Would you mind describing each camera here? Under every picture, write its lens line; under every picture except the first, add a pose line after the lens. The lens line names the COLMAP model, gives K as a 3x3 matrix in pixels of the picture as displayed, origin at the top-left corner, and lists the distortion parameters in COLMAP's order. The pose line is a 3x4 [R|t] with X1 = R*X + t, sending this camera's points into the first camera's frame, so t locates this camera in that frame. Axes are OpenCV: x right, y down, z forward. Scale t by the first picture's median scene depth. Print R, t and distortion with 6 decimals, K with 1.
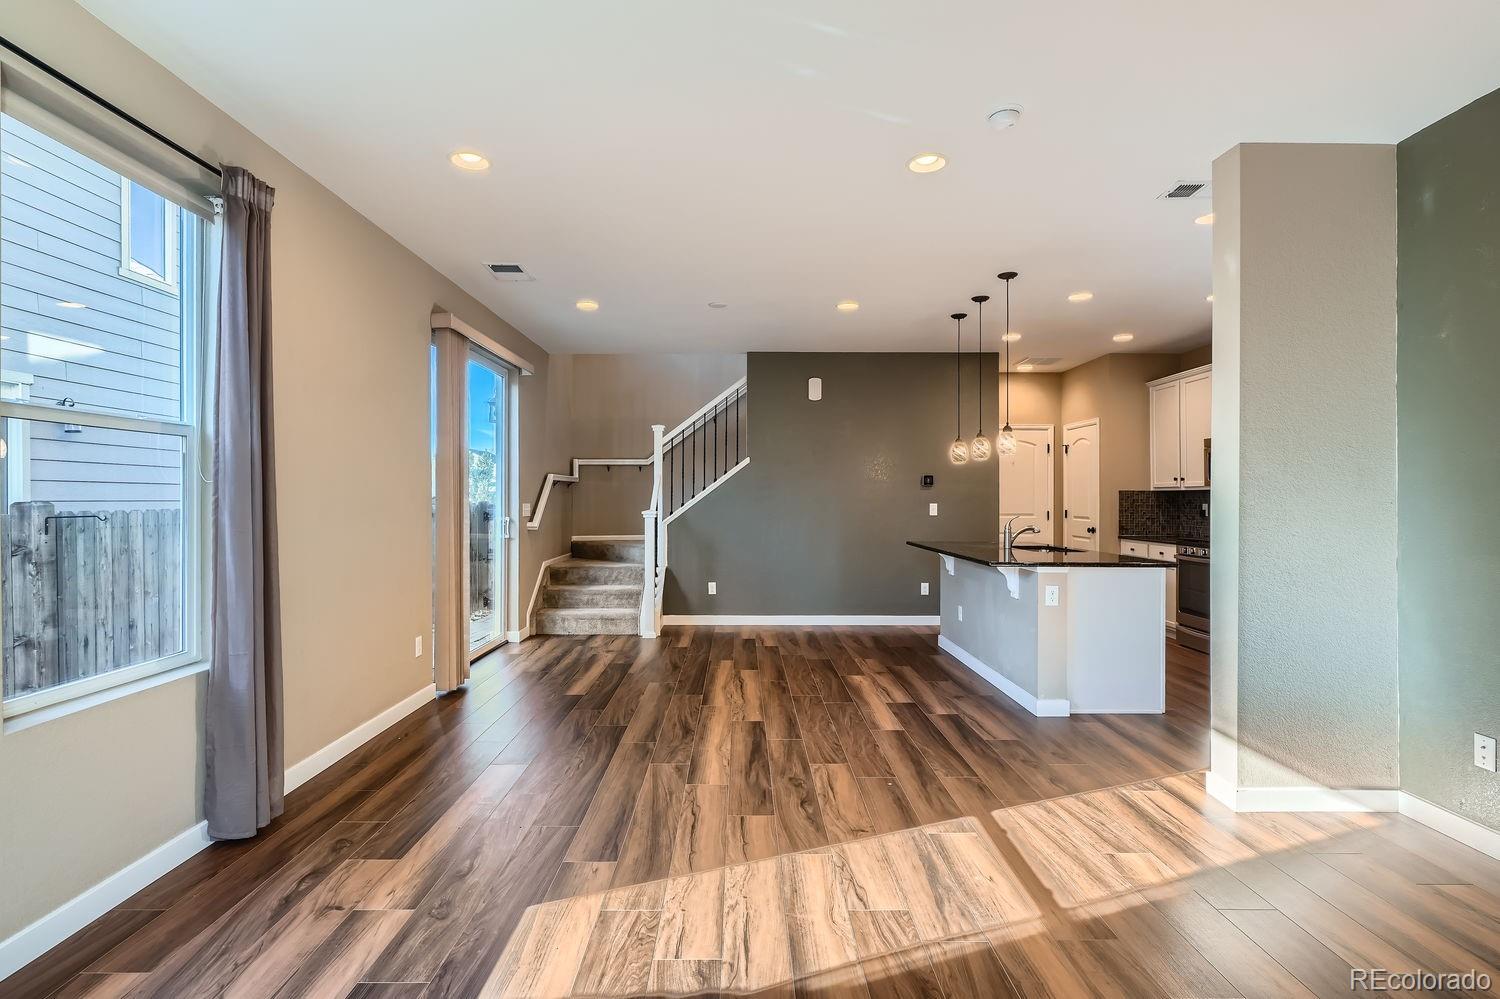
lens RADIAL K [[734.8, 0, 743.4], [0, 734.8, 498.3], [0, 0, 1]] dist [-0.001758, 0.000368]
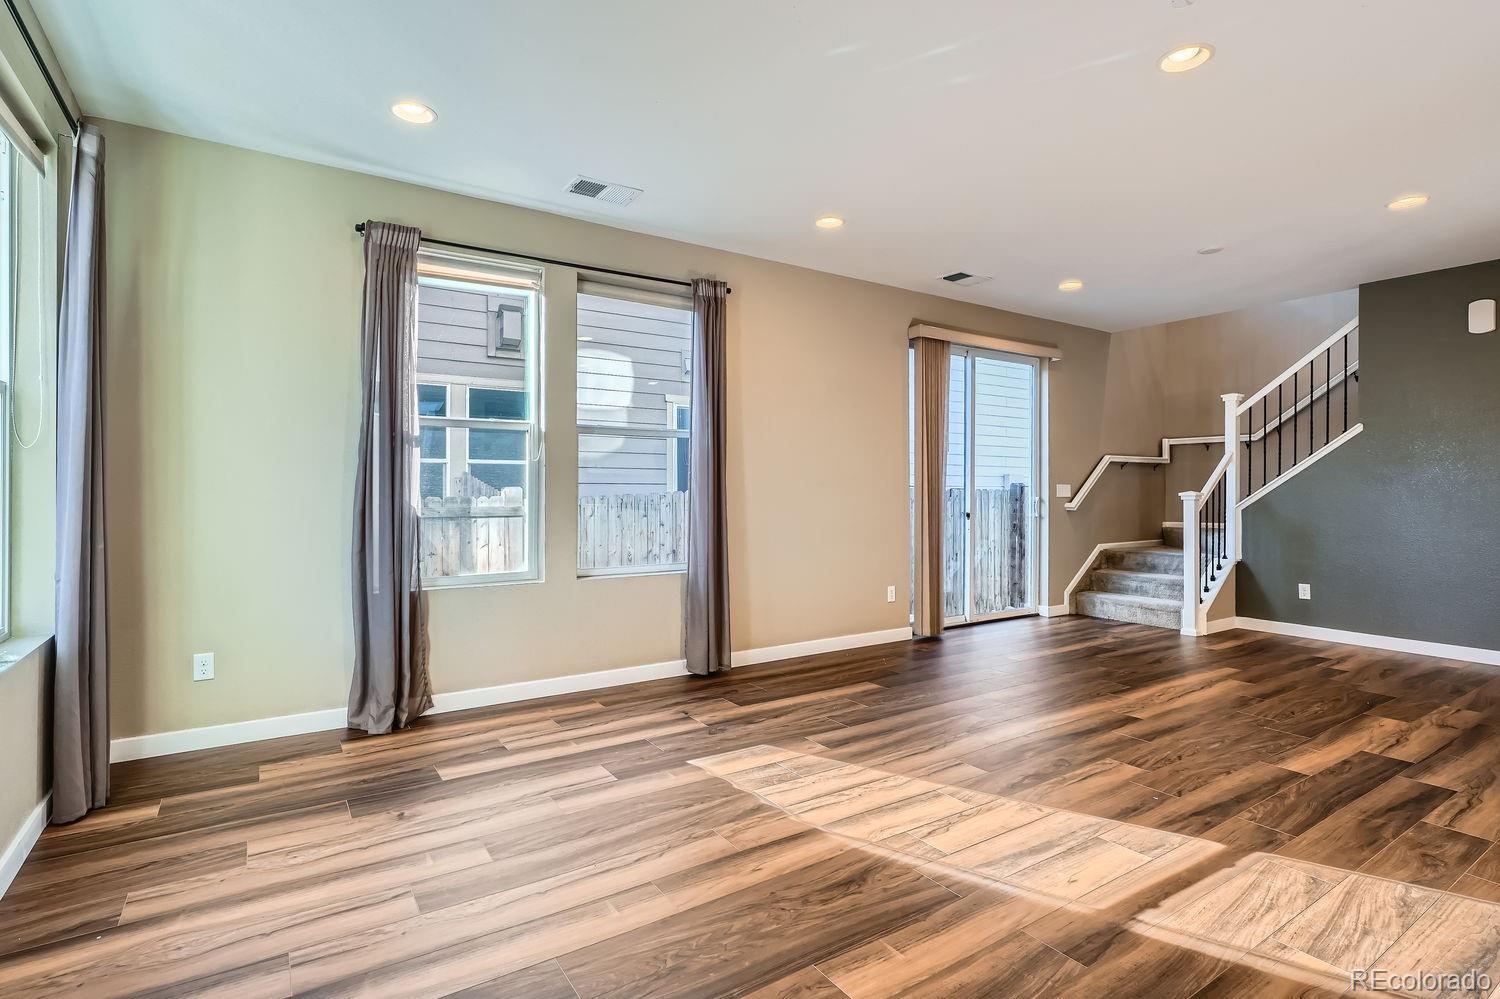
lens RADIAL K [[734.8, 0, 748.3], [0, 734.8, 487.1], [0, 0, 1]] dist [-0.001758, 0.000368]
pose [[0.551064, -0.001197, -0.834462, 0.419392], [-0.002594, 0.999992, -0.003147, 0.019522], [0.834459, 0.003898, 0.551056, 0.084368]]
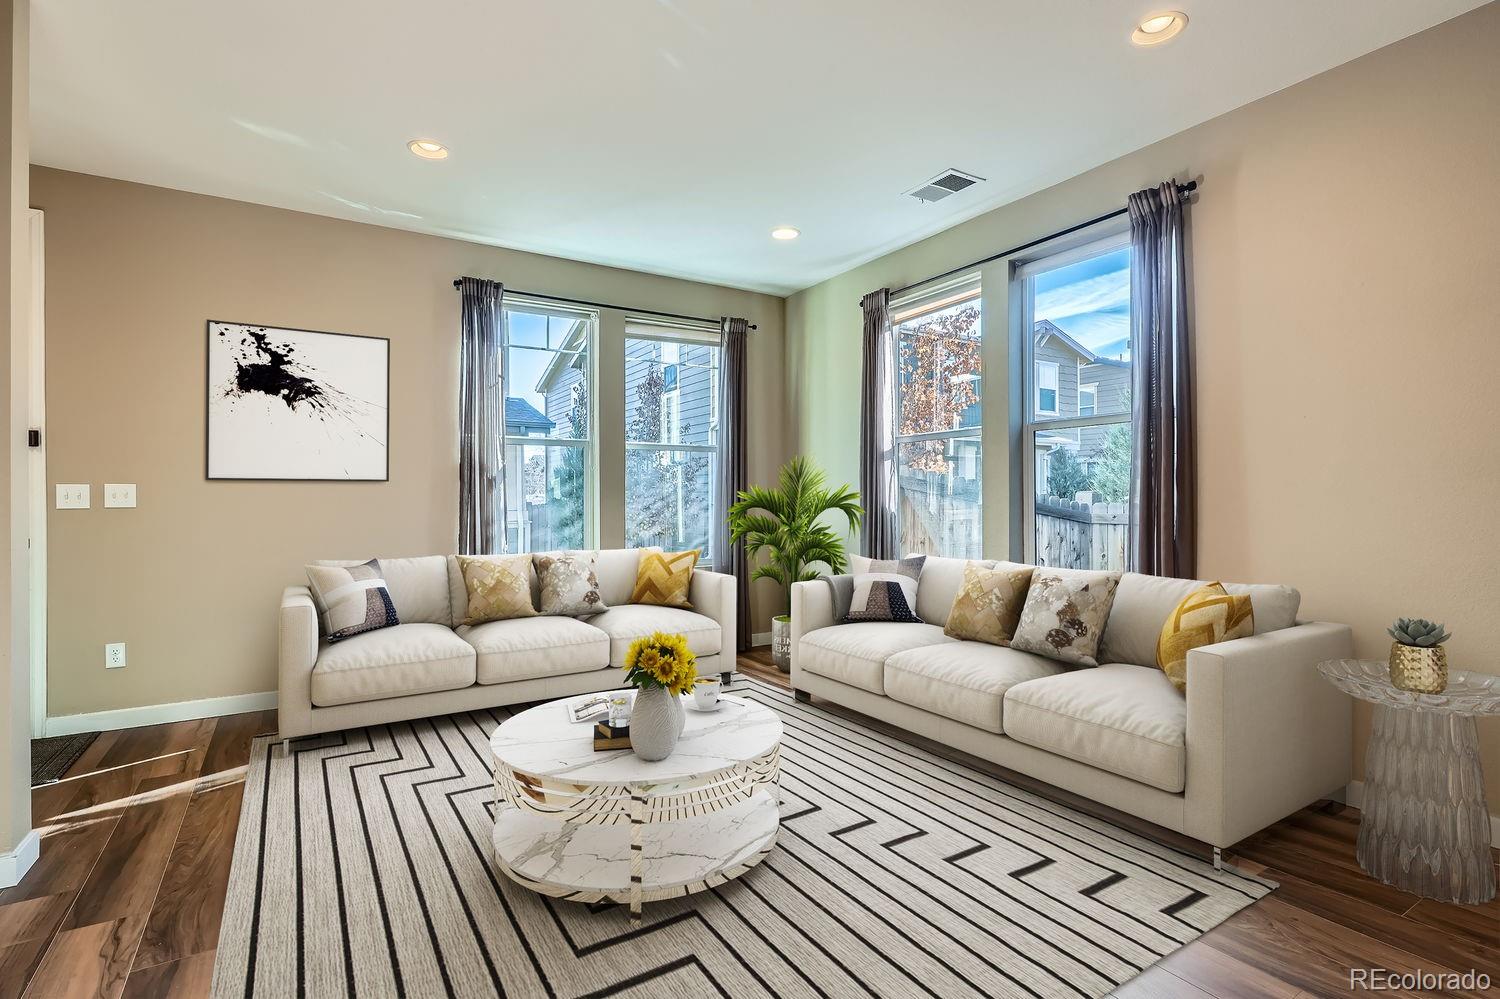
lens RADIAL K [[734.8, 0, 753.0], [0, 734.8, 498.5], [0, 0, 1]] dist [-0.001758, 0.000368]
pose [[-0.847317, -0.000609, -0.531088, 0.264025], [0.002495, 0.999984, -0.005127, 0.031424], [0.531082, -0.005669, -0.847301, 0.897614]]
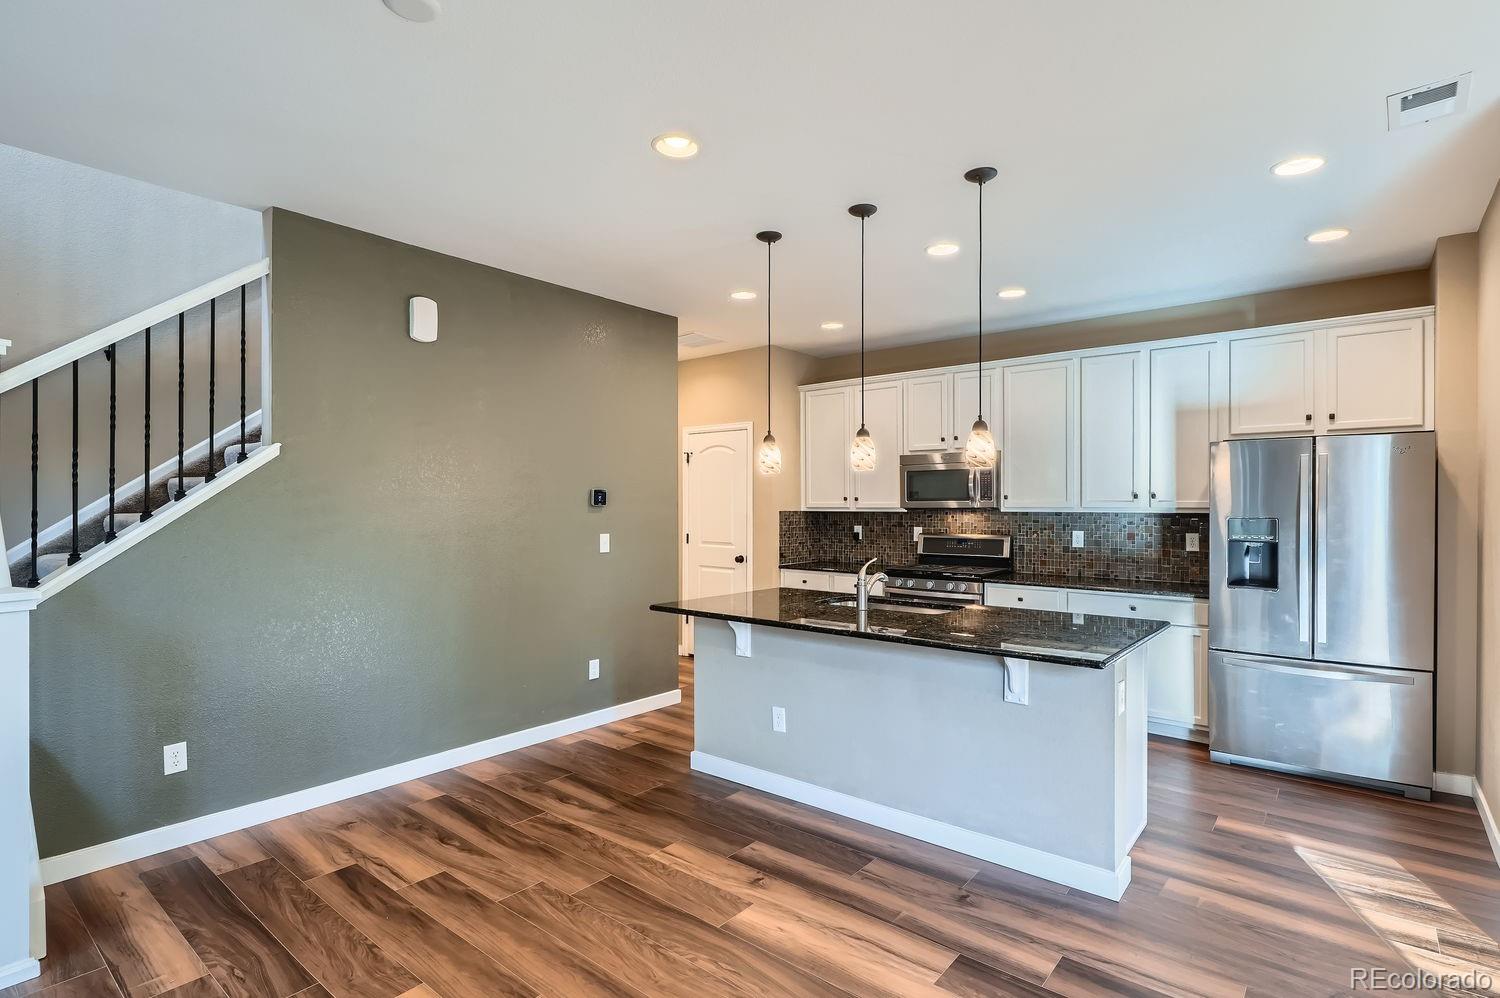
lens RADIAL K [[734.8, 0, 757.3], [0, 734.8, 503.2], [0, 0, 1]] dist [-0.001758, 0.000368]
pose [[0.636891, 0.000411, 0.770954, -0.219047], [-0.000186, 1.000000, -0.000379, -0.028077], [-0.770954, 0.000098, 0.636891, 0.709859]]
